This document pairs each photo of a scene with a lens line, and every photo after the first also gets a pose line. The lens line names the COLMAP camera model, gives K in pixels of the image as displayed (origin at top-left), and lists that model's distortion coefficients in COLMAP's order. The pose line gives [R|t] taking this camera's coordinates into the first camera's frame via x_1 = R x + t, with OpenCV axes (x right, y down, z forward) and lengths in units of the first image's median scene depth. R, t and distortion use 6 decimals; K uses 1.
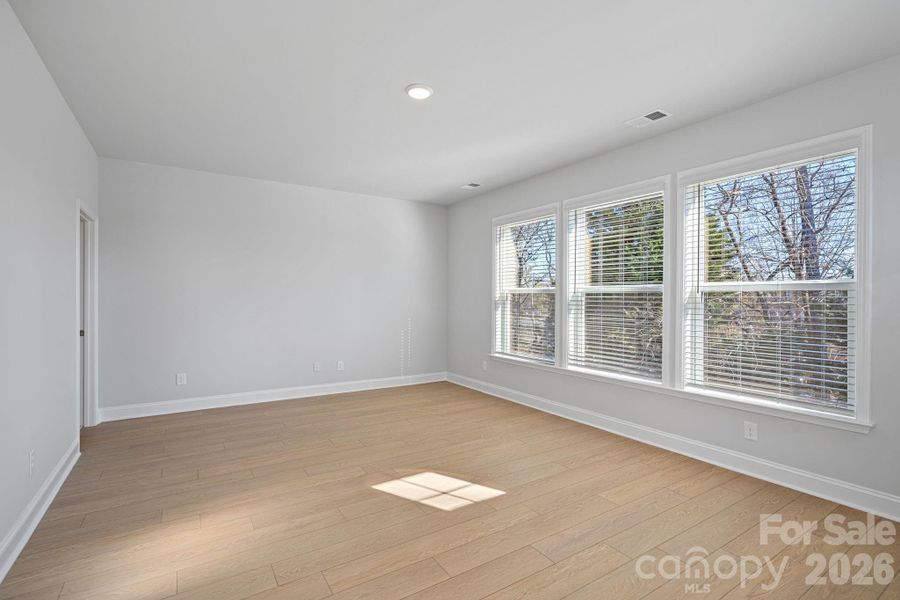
lens RADIAL K [[421.5, 0, 450.0], [0, 421.5, 295.2], [0, 0, 1]] dist [0.000244, 0.000090]
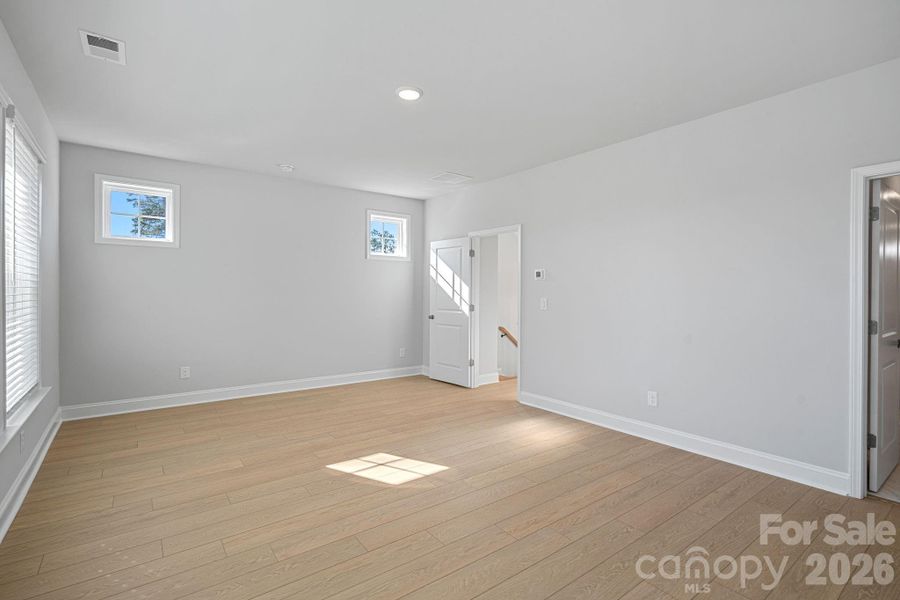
lens RADIAL K [[421.5, 0, 450.0], [0, 421.5, 295.2], [0, 0, 1]] dist [0.000244, 0.000090]
pose [[-0.997421, -0.008594, -0.071258, -0.105904], [-0.008744, 0.999960, 0.001794, 0.012181], [0.071240, 0.002413, -0.997456, 2.041156]]
